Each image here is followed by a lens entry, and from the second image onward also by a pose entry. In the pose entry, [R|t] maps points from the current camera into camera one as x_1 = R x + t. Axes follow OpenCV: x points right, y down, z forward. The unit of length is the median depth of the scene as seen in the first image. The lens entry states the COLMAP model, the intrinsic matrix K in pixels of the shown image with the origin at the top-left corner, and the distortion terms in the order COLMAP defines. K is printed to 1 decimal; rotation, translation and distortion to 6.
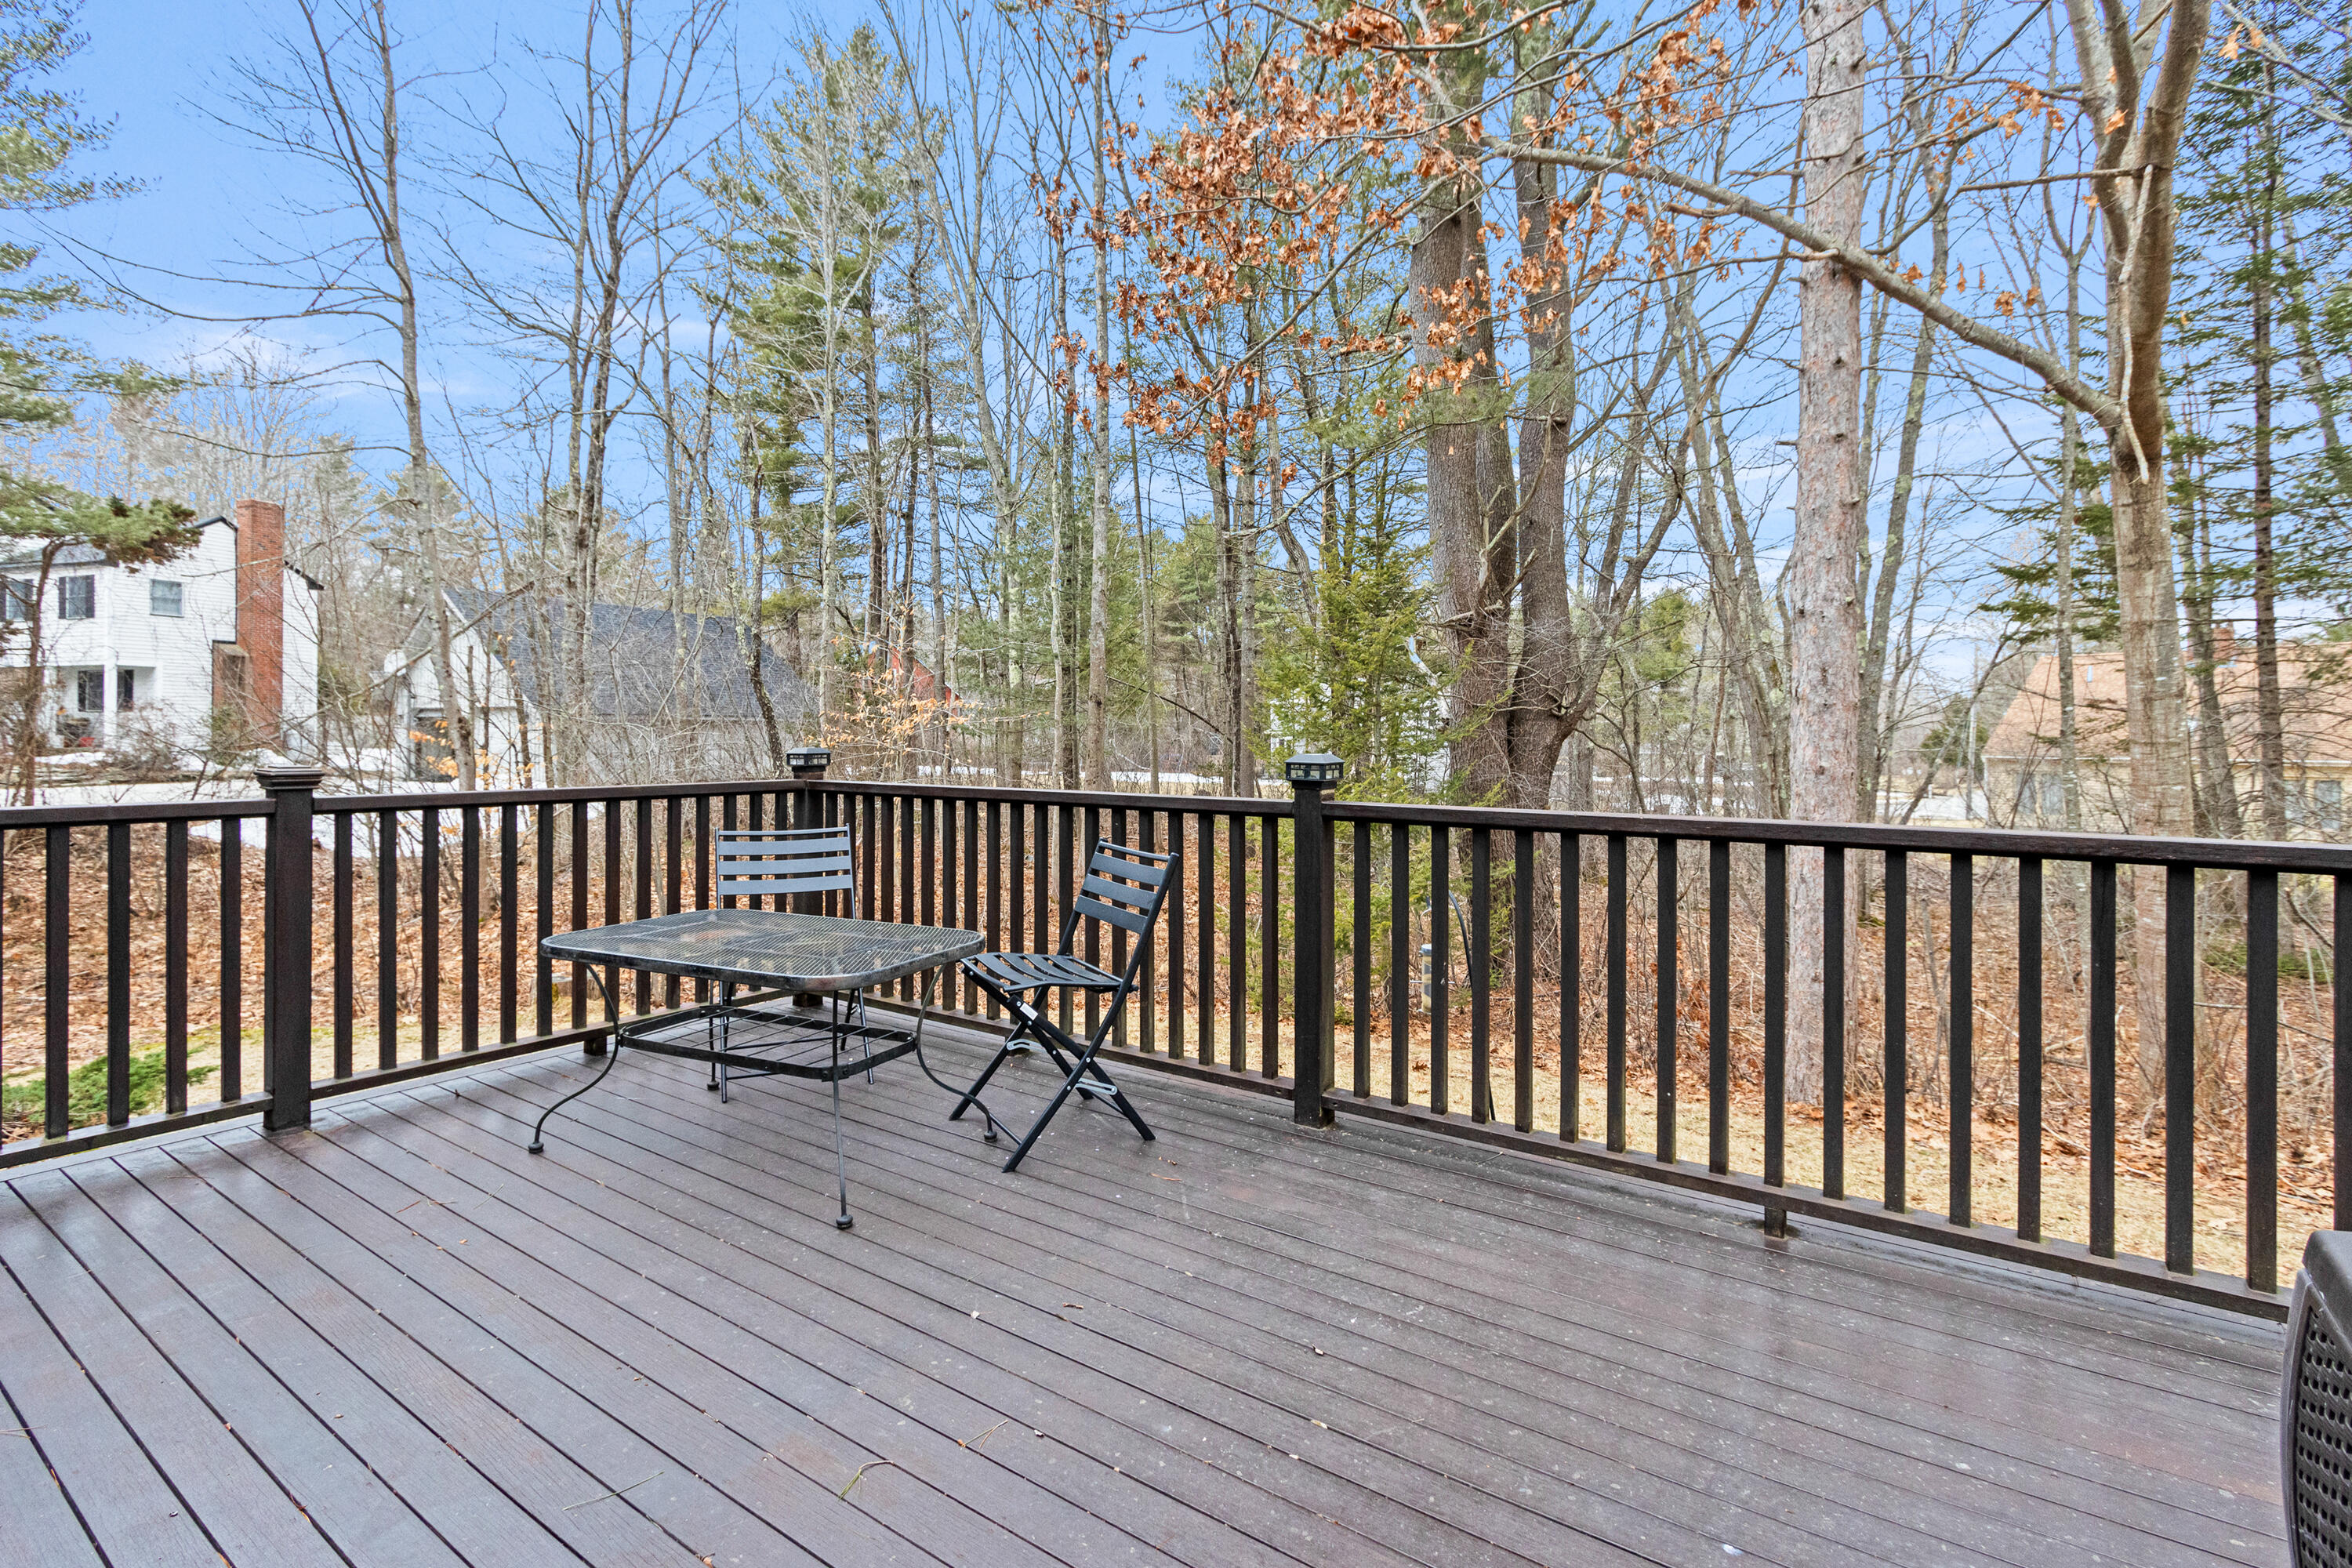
lens RADIAL K [[1106.1, 0, 1177.1], [0, 1106.1, 751.2], [0, 0, 1]] dist [0.003531, -0.000042]
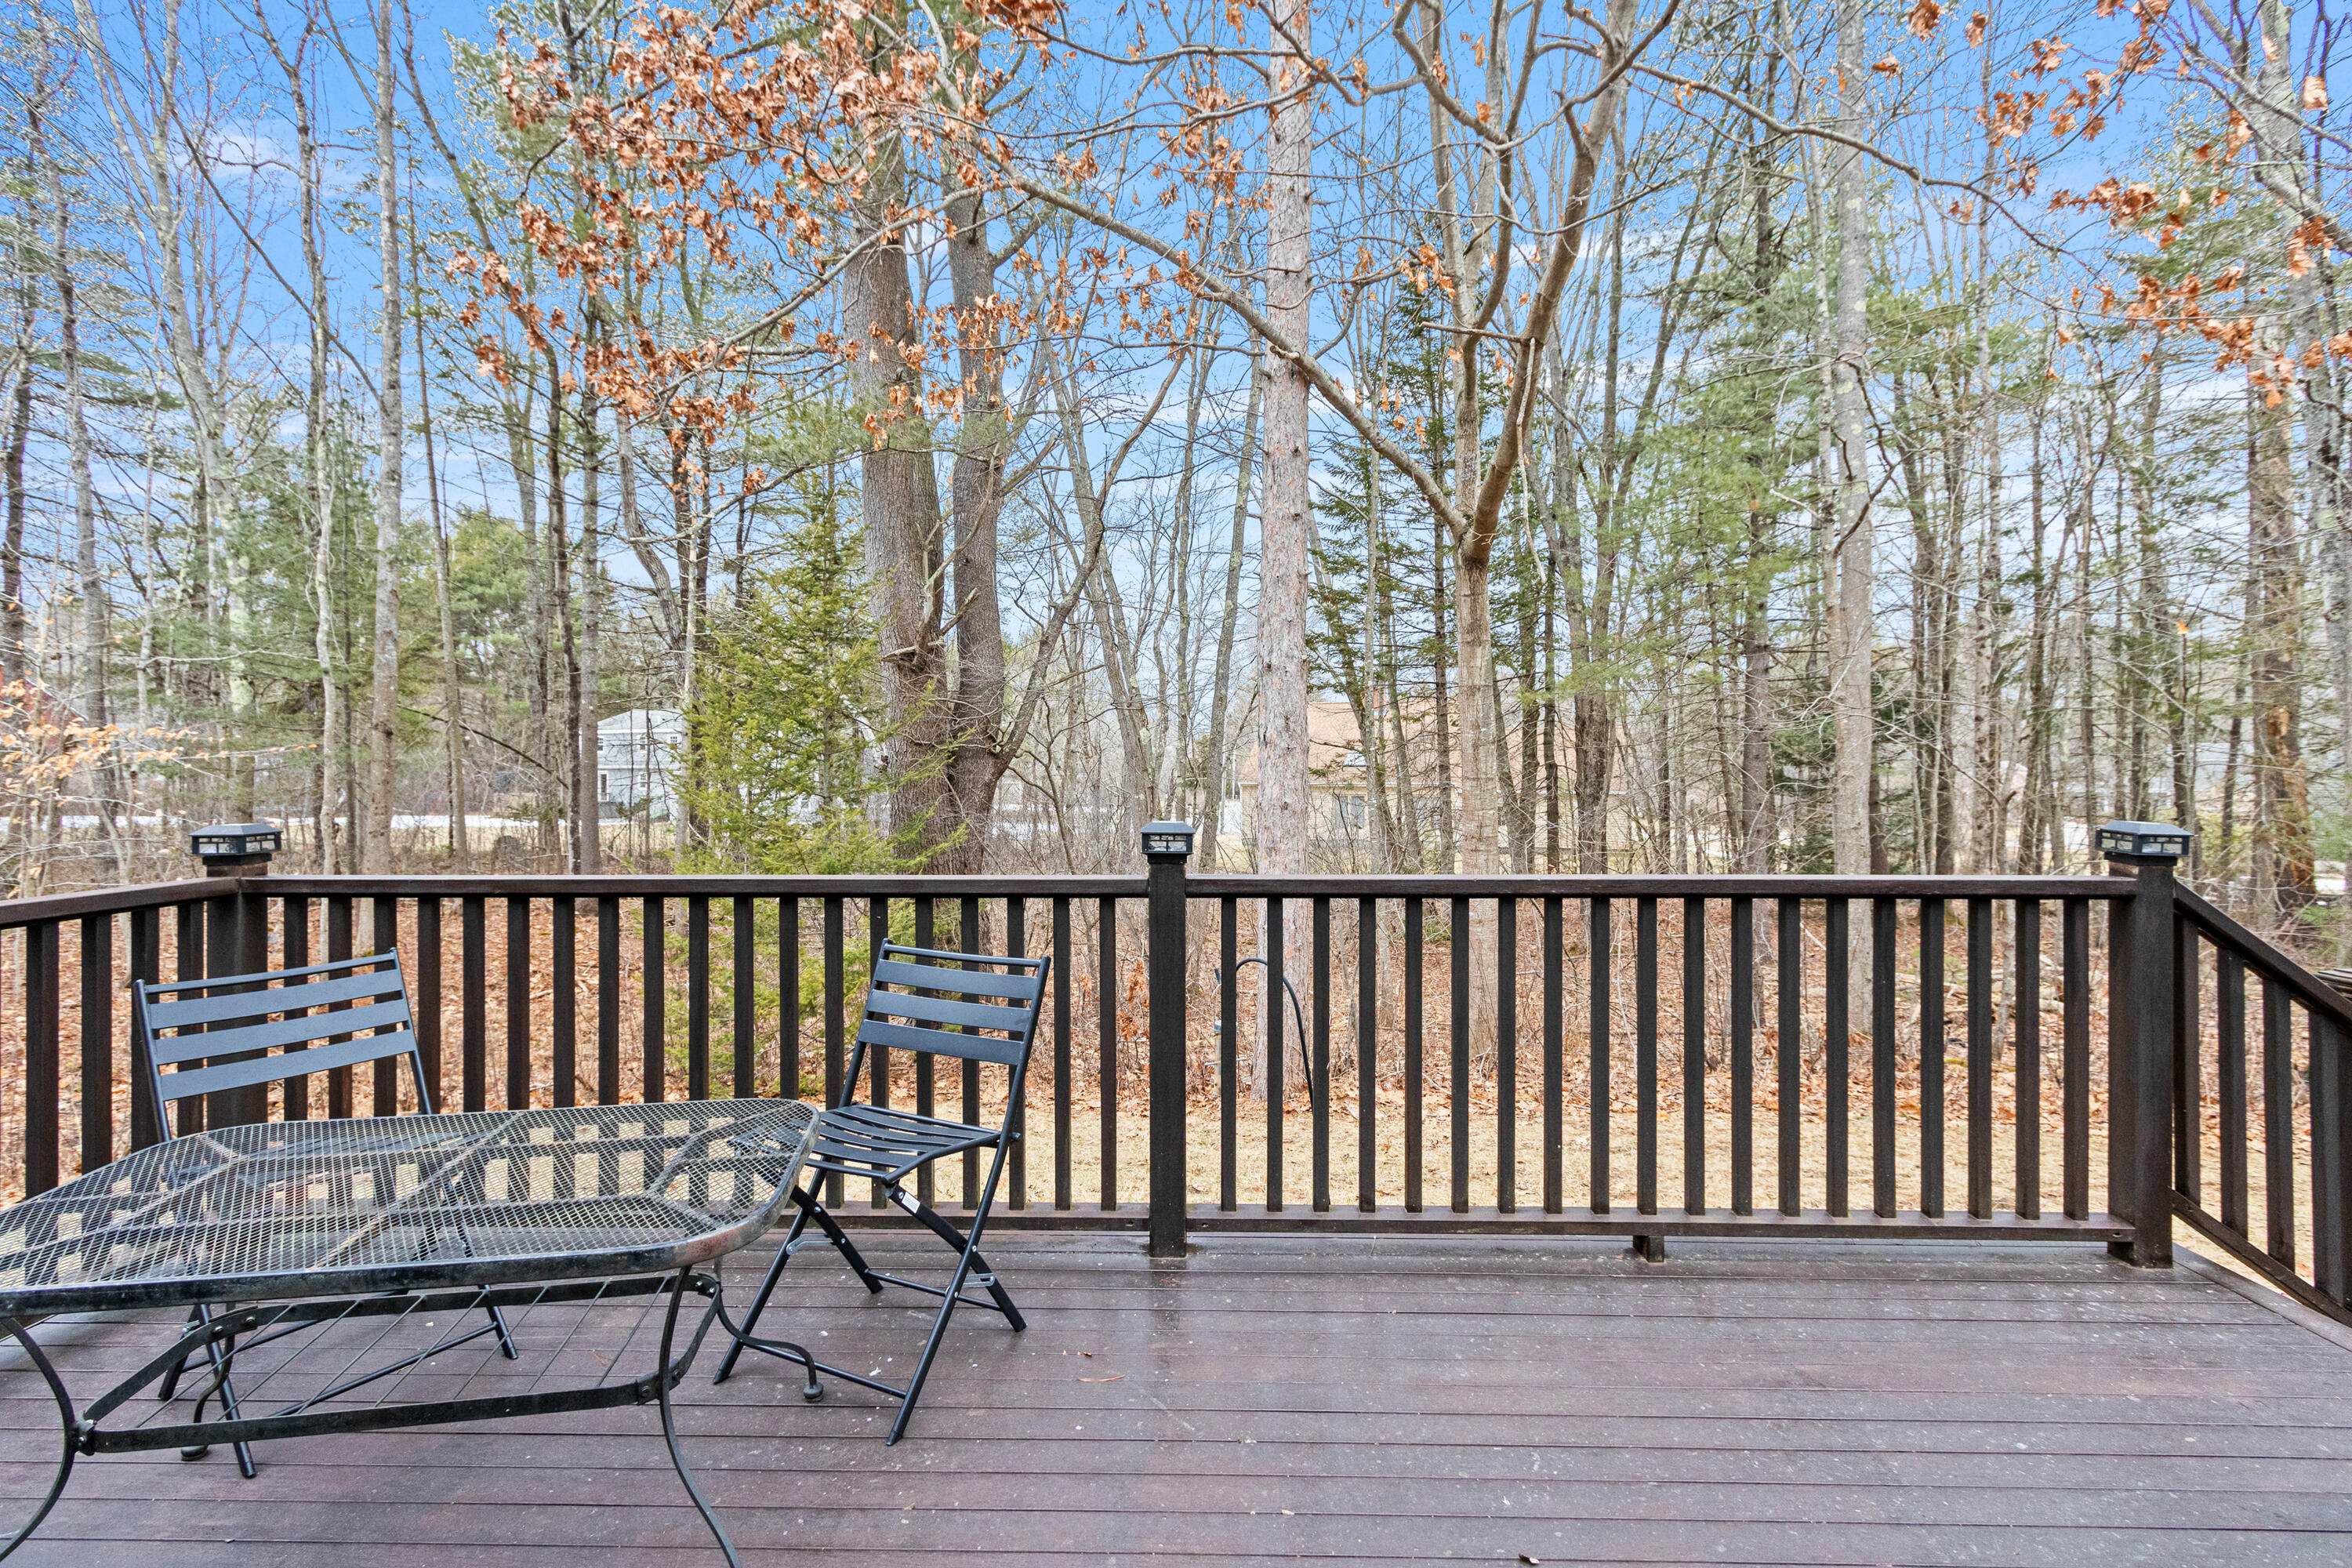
lens RADIAL K [[1106.1, 0, 1174.0], [0, 1106.1, 769.8], [0, 0, 1]] dist [0.003531, -0.000042]
pose [[0.828929, -0.007729, 0.559301, -0.271404], [0.014237, 0.999872, -0.007283, -0.024133], [-0.559173, 0.014000, 0.828933, 0.219798]]
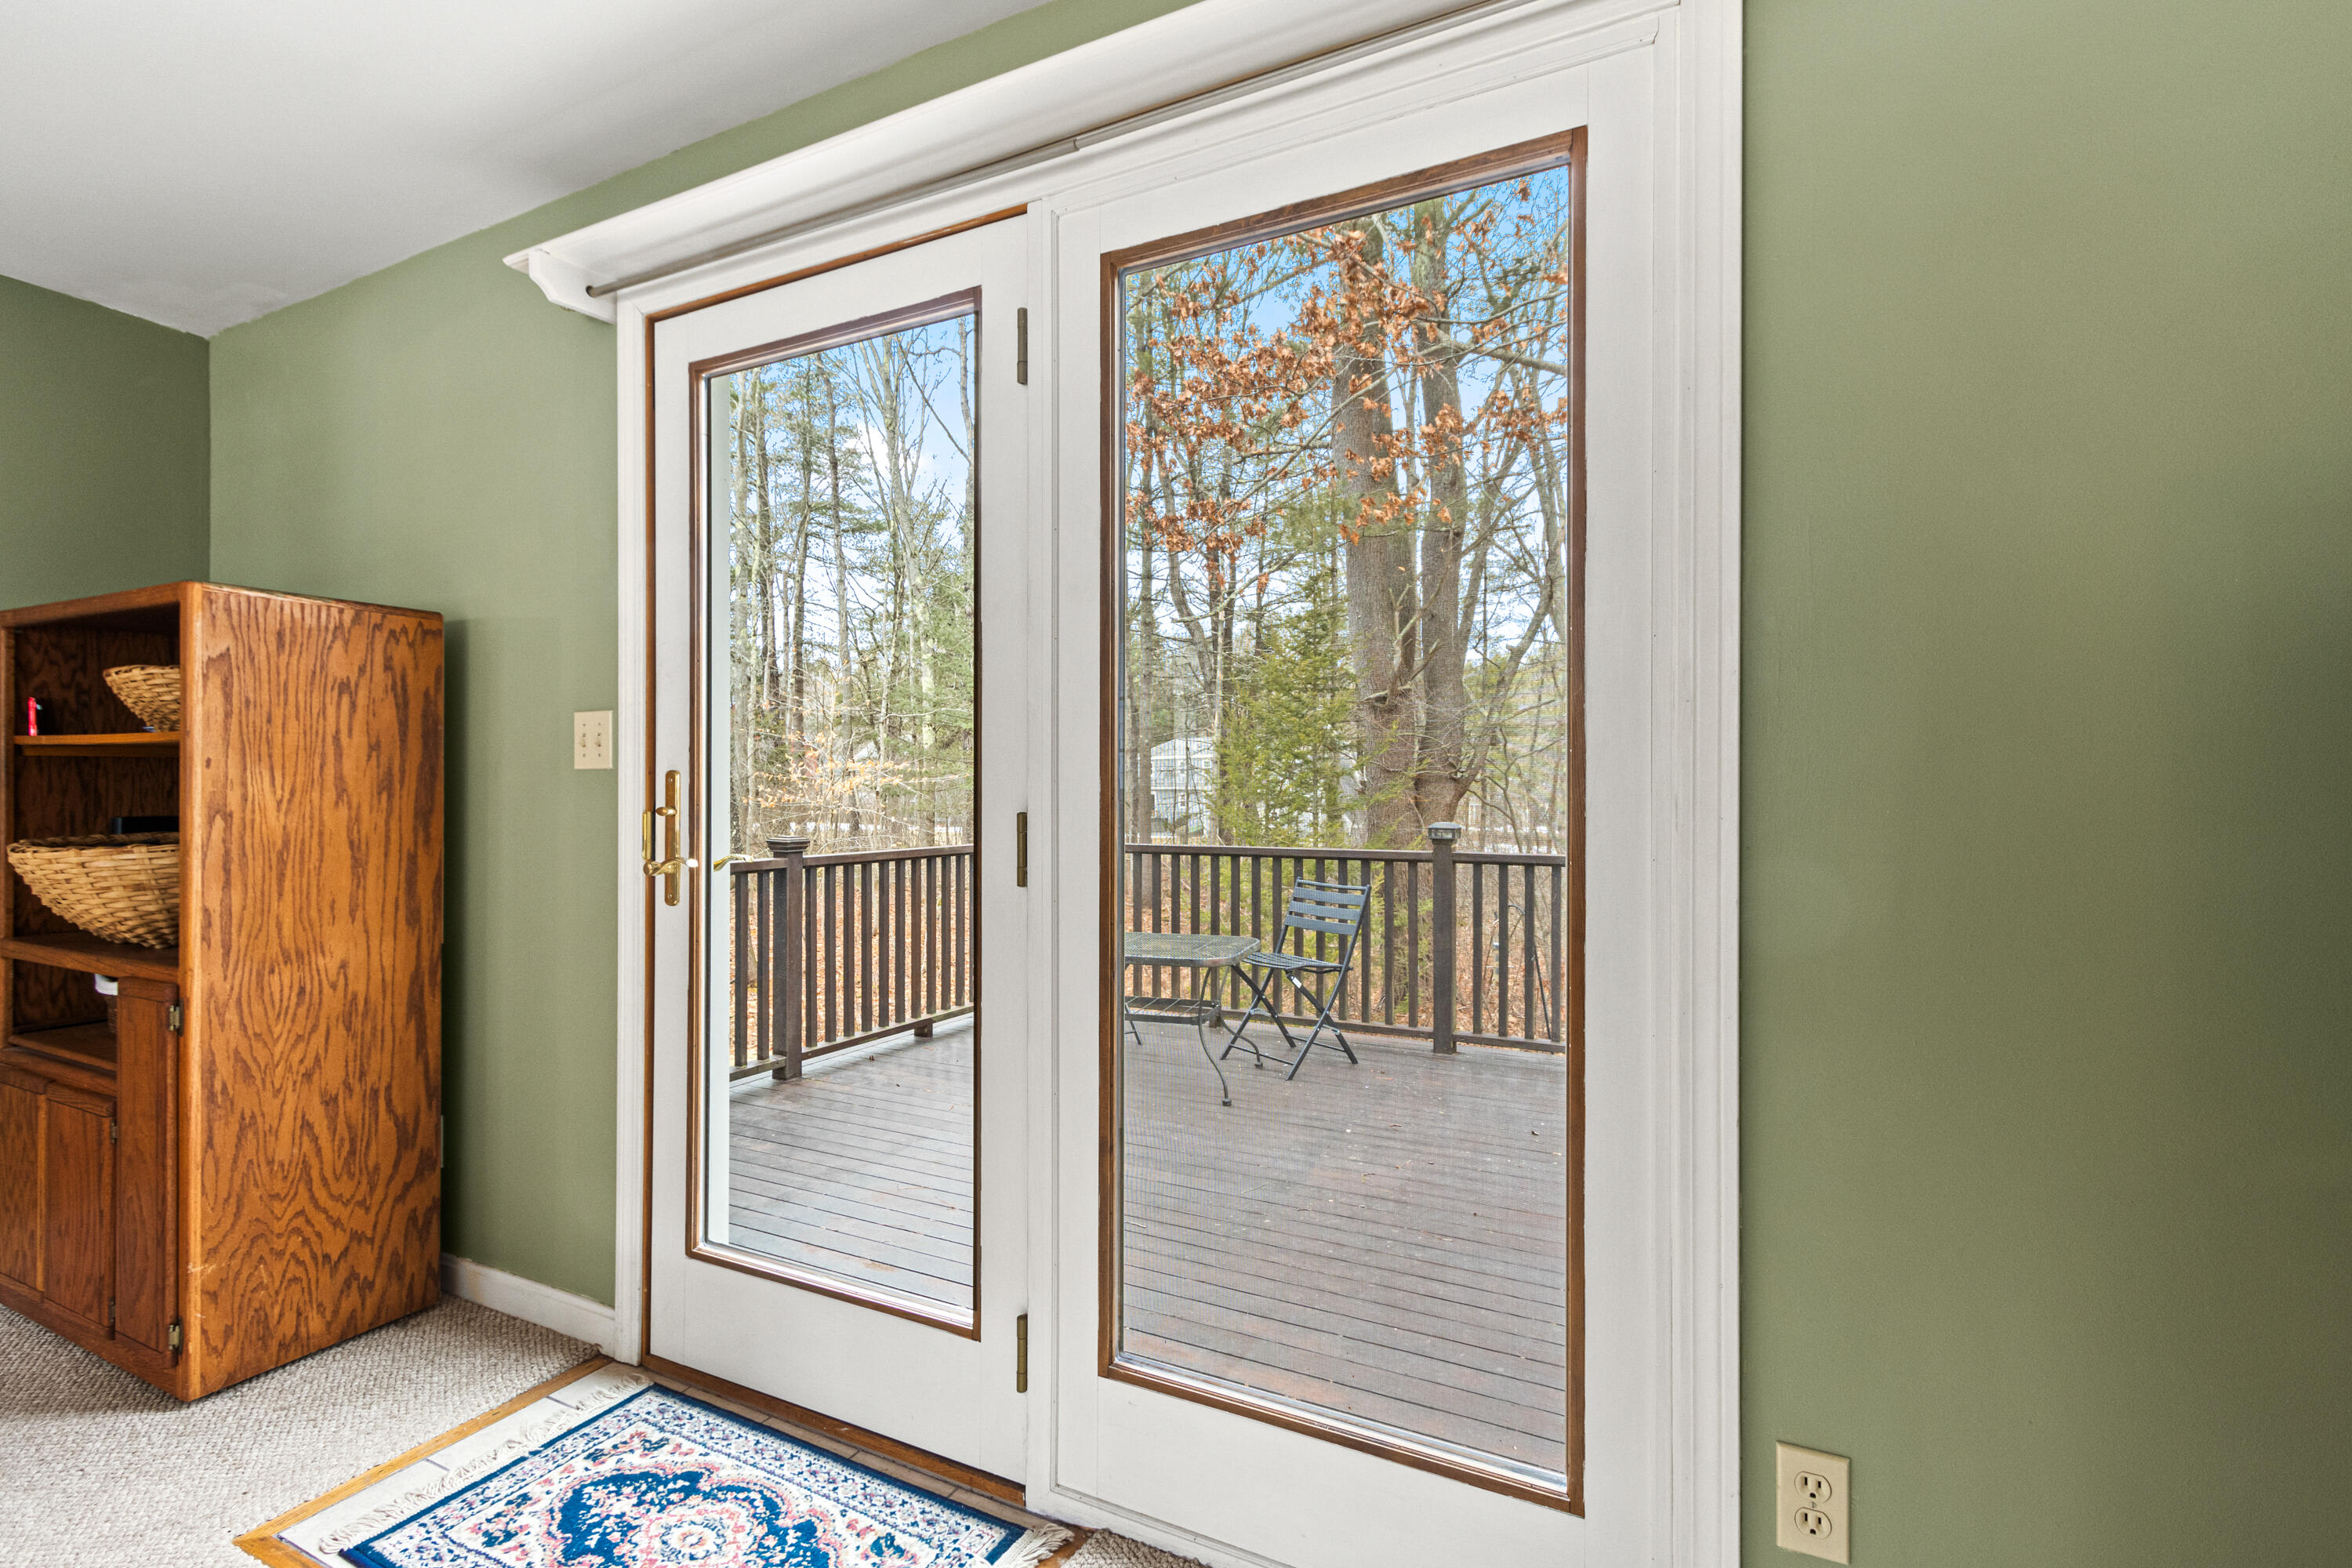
lens RADIAL K [[1106.1, 0, 1169.3], [0, 1106.1, 784.9], [0, 0, 1]] dist [0.003531, -0.000042]
pose [[0.990903, -0.004156, 0.134517, -0.378530], [0.006514, 0.999833, -0.017092, -0.021403], [-0.134423, 0.017813, 0.990764, -0.421909]]
